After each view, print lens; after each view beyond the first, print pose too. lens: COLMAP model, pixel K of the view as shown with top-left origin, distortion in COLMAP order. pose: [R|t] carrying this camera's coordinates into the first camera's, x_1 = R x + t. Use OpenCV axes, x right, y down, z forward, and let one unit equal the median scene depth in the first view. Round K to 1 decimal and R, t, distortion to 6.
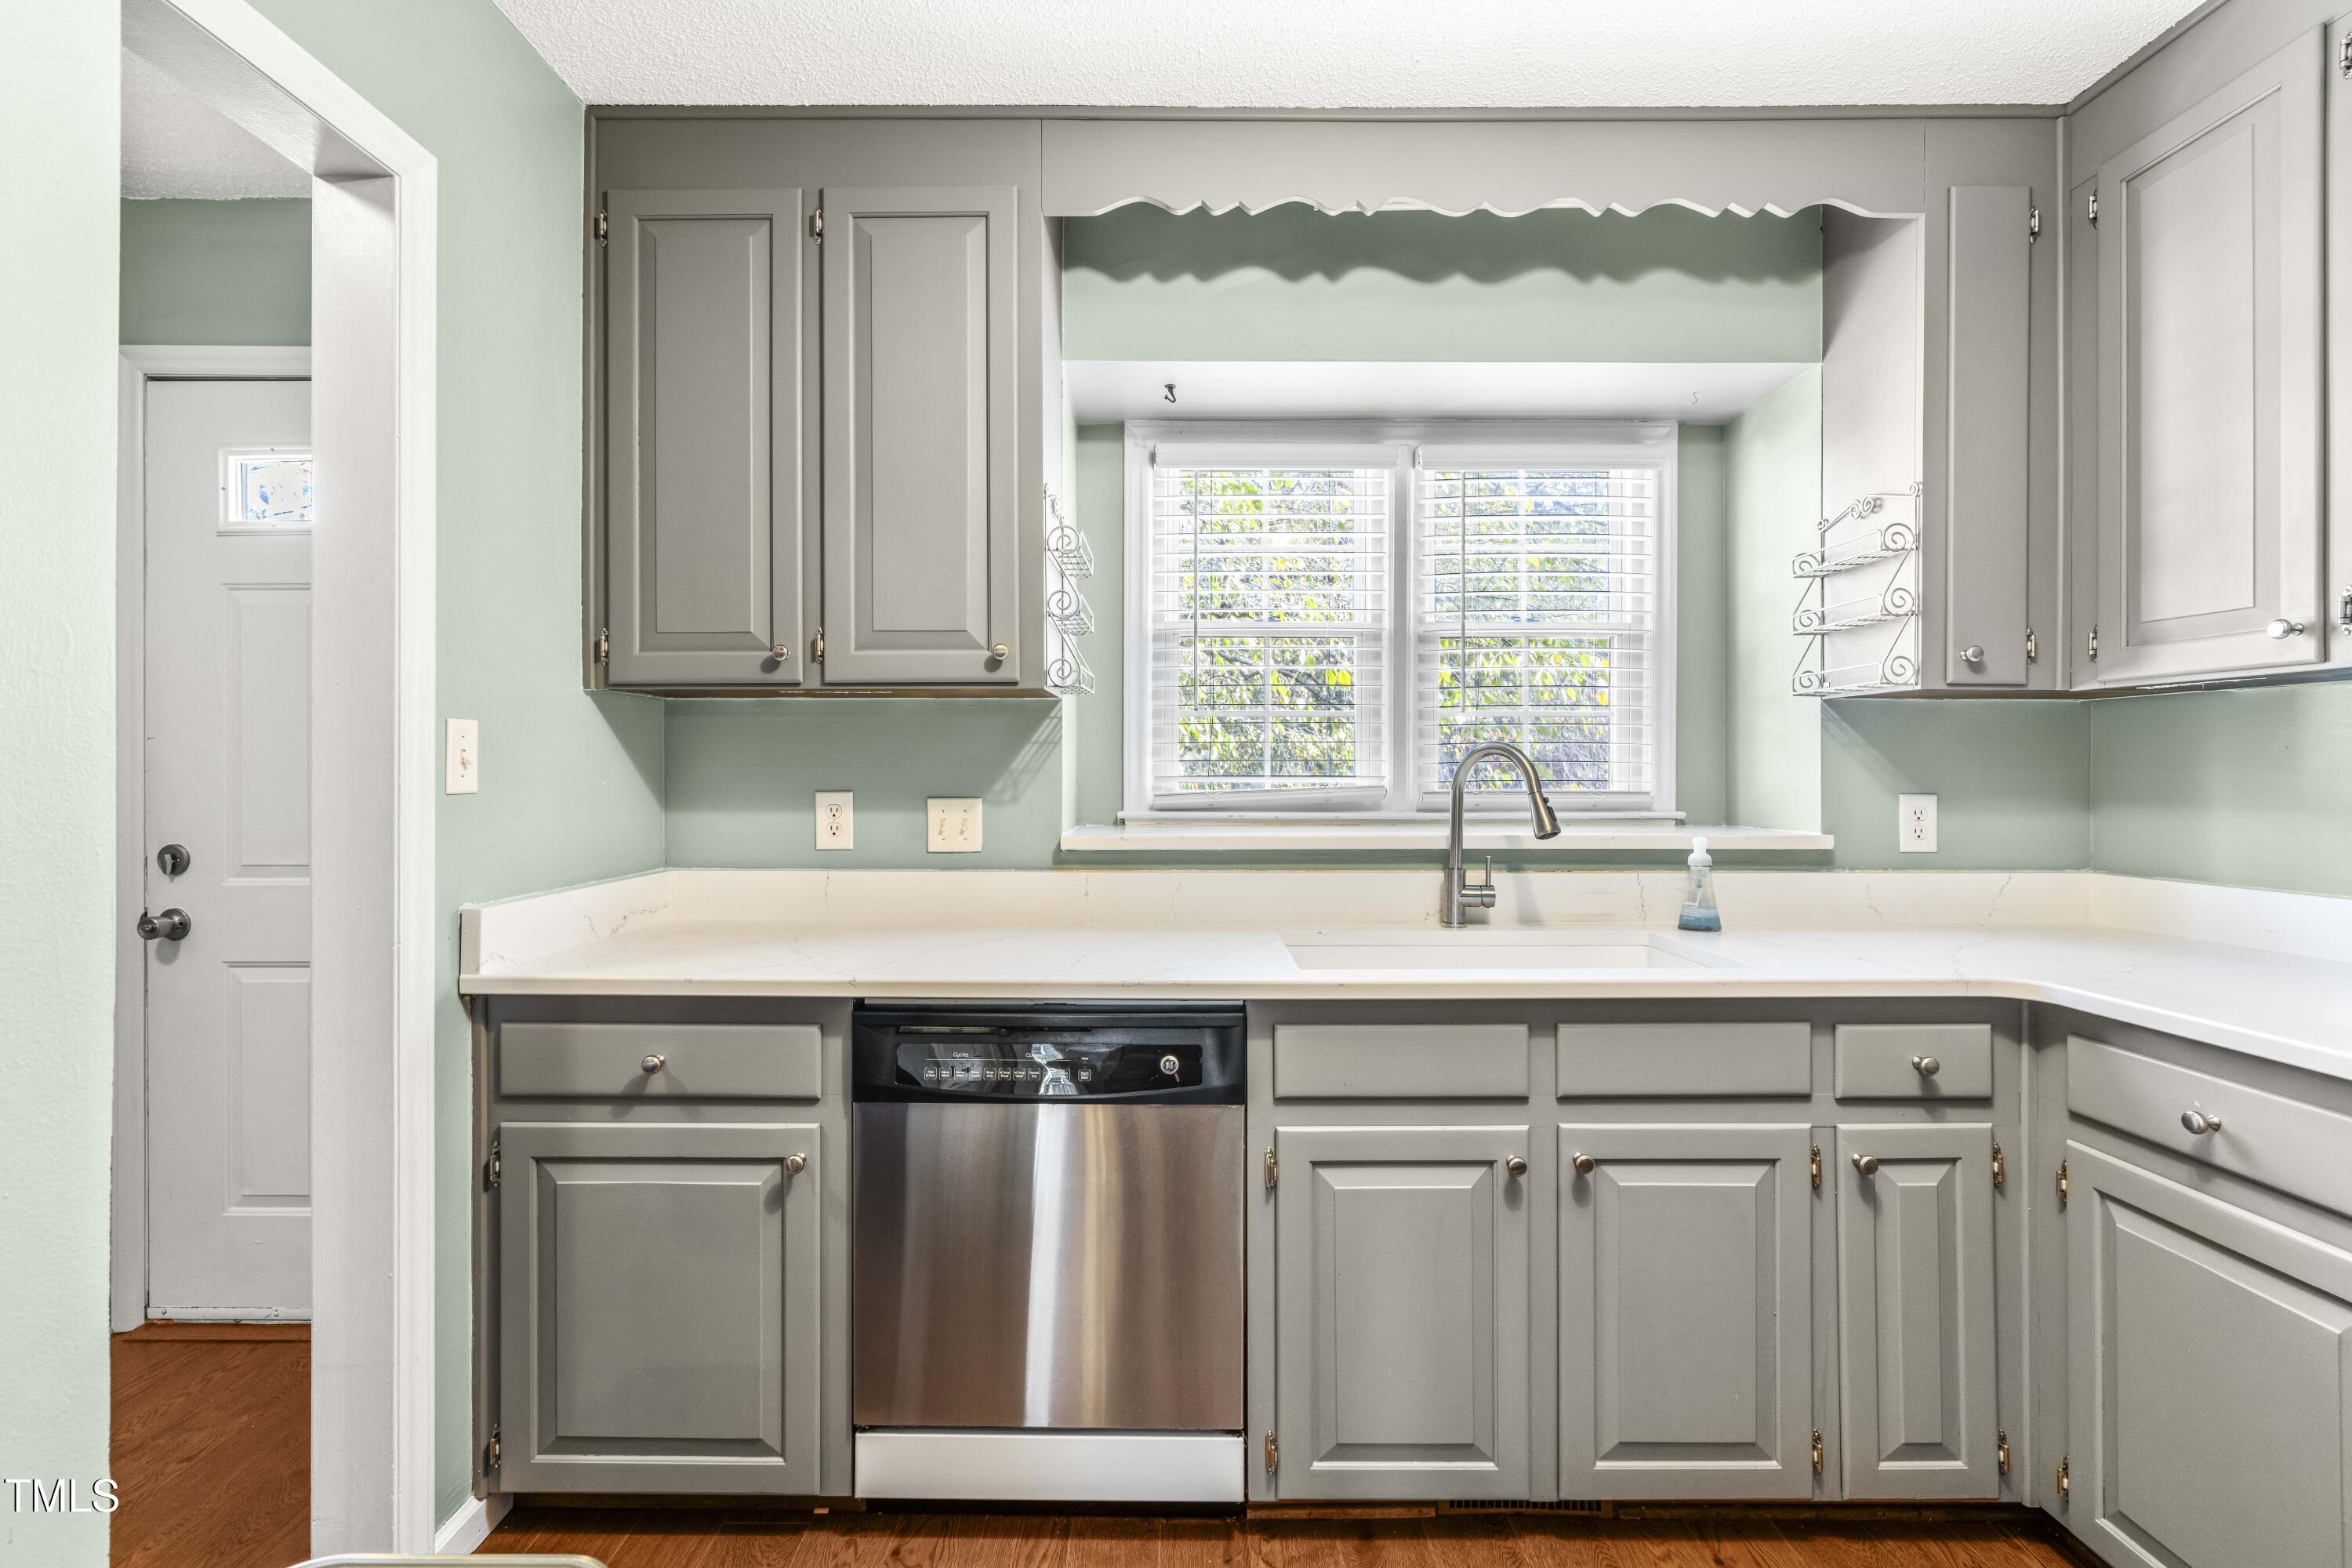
lens RADIAL K [[1066.5, 0, 1174.5], [0, 1066.5, 769.0], [0, 0, 1]] dist [-0.002816, -0.000367]
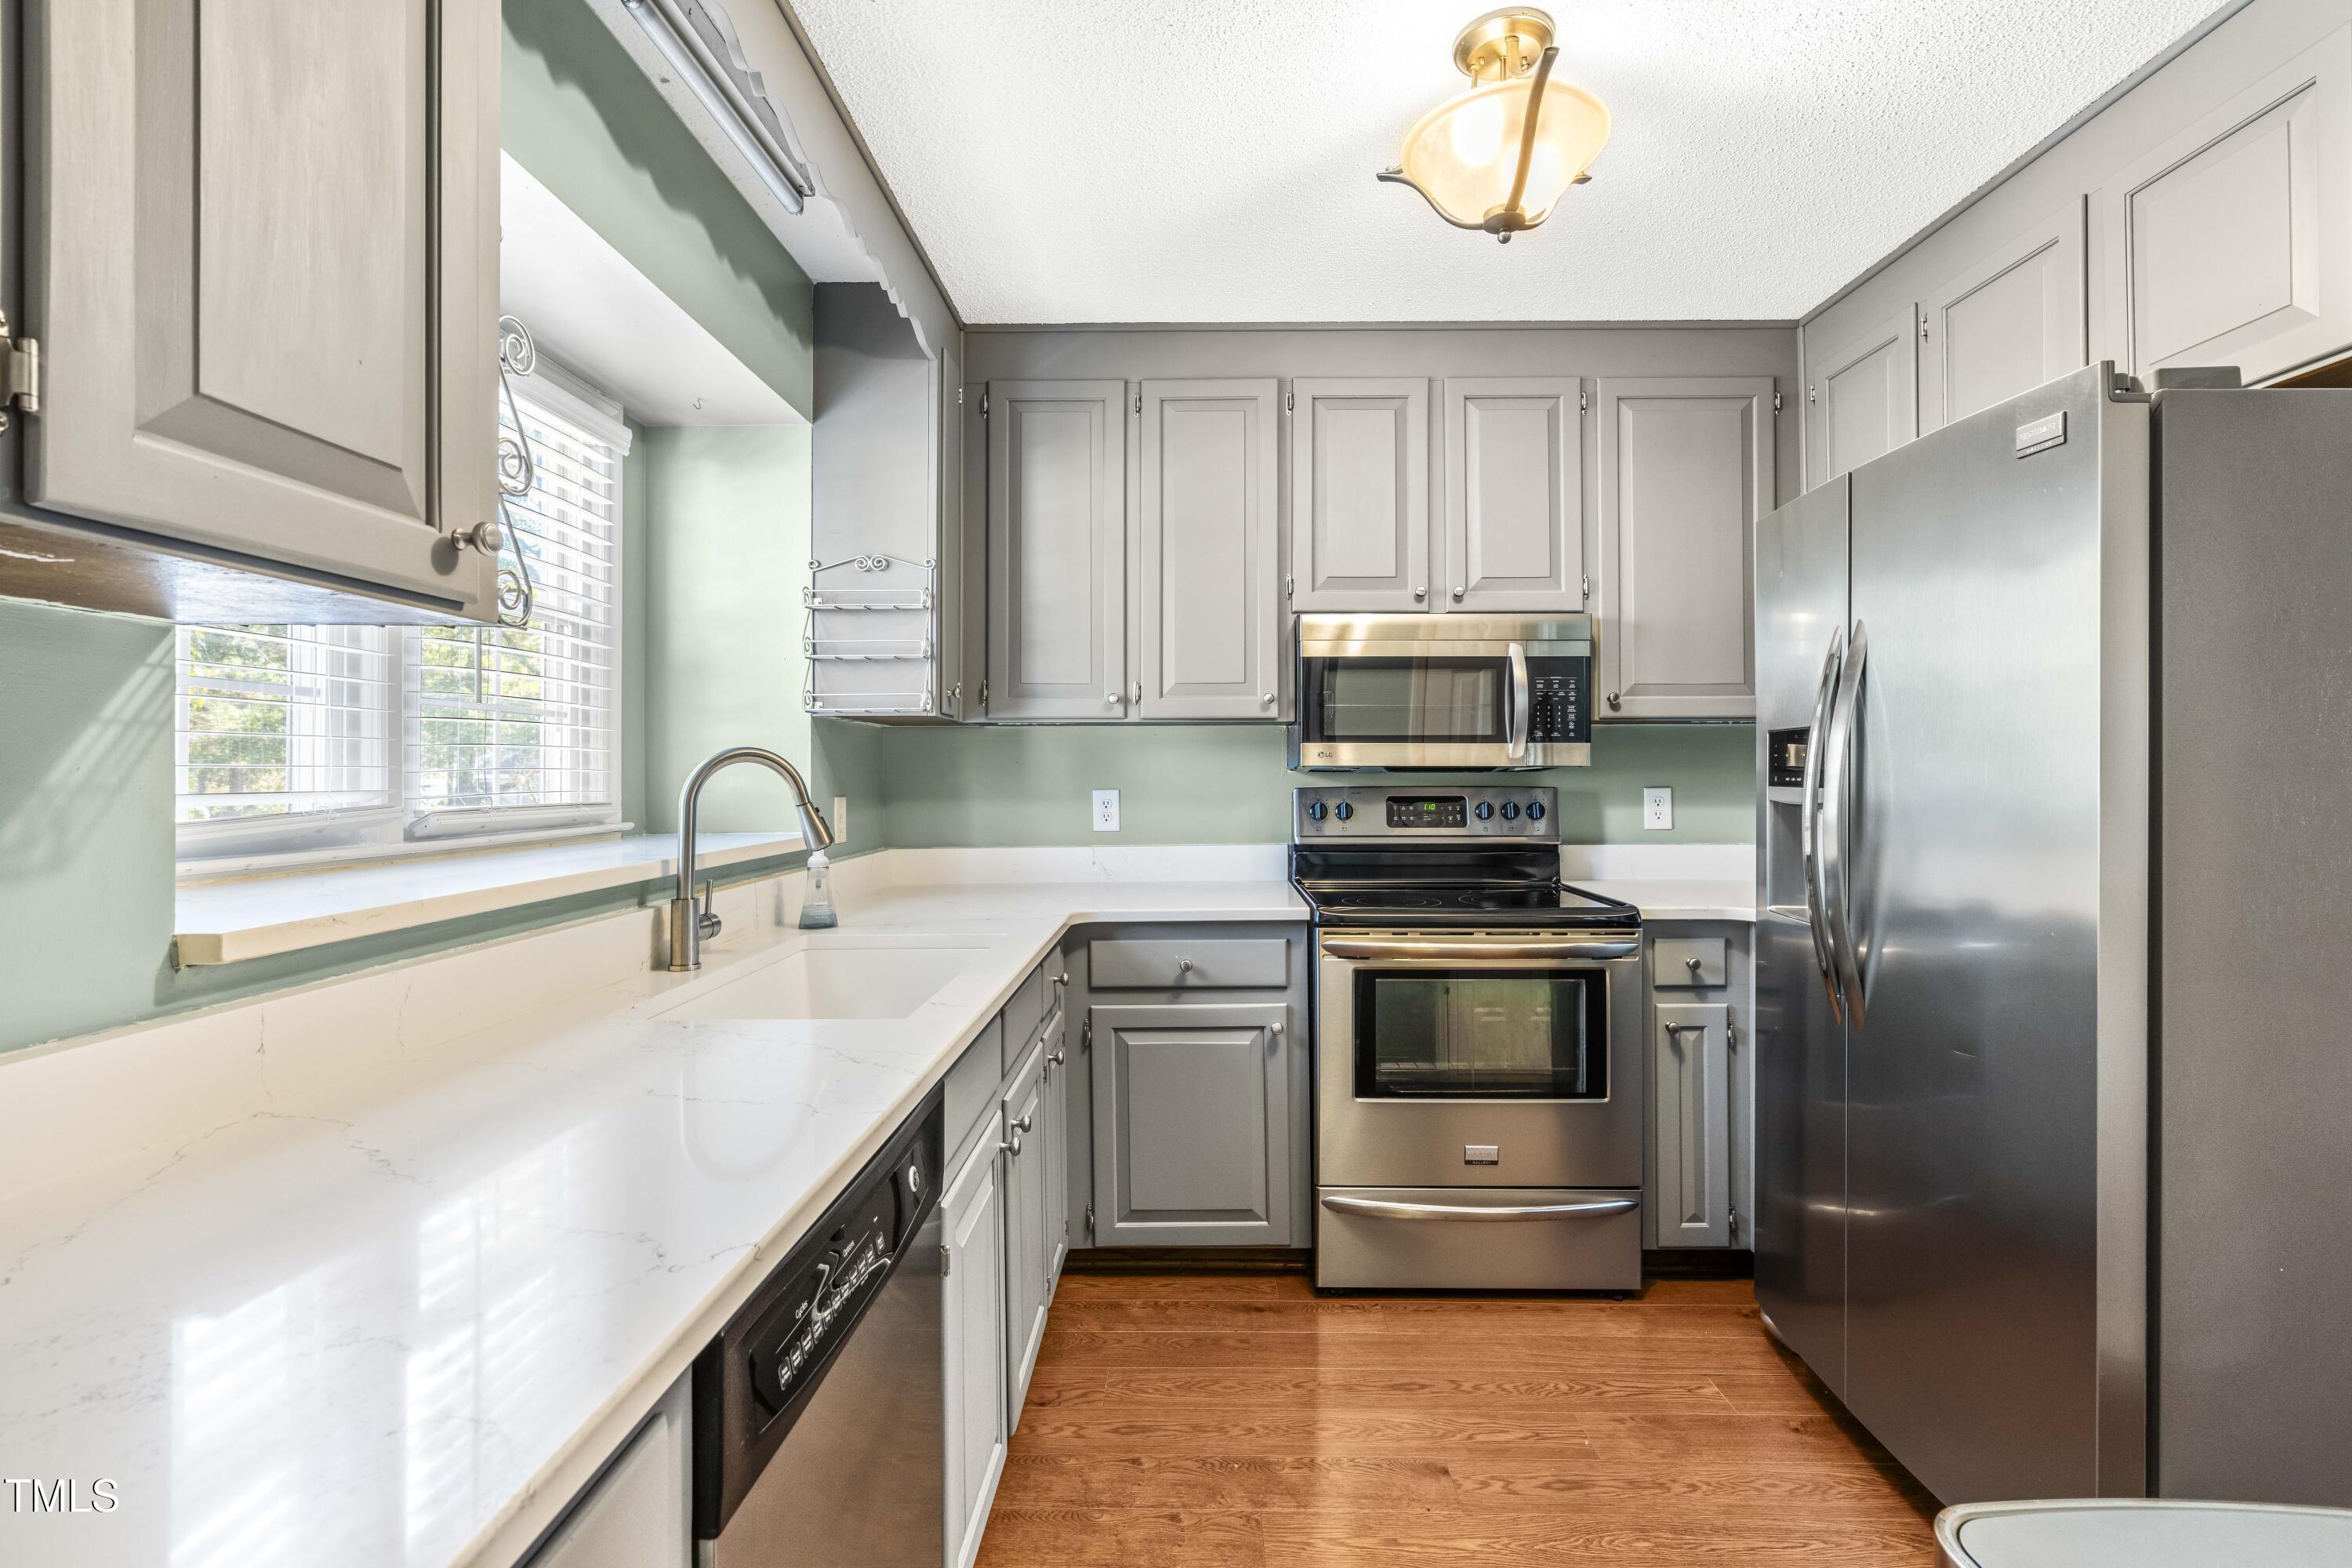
lens RADIAL K [[1066.5, 0, 1174.5], [0, 1066.5, 769.0], [0, 0, 1]] dist [-0.002816, -0.000367]
pose [[0.027443, 0.002659, 0.999620, -0.544041], [0.004221, 0.999987, -0.002776, -0.003356], [-0.999614, 0.004296, 0.027431, 0.586679]]
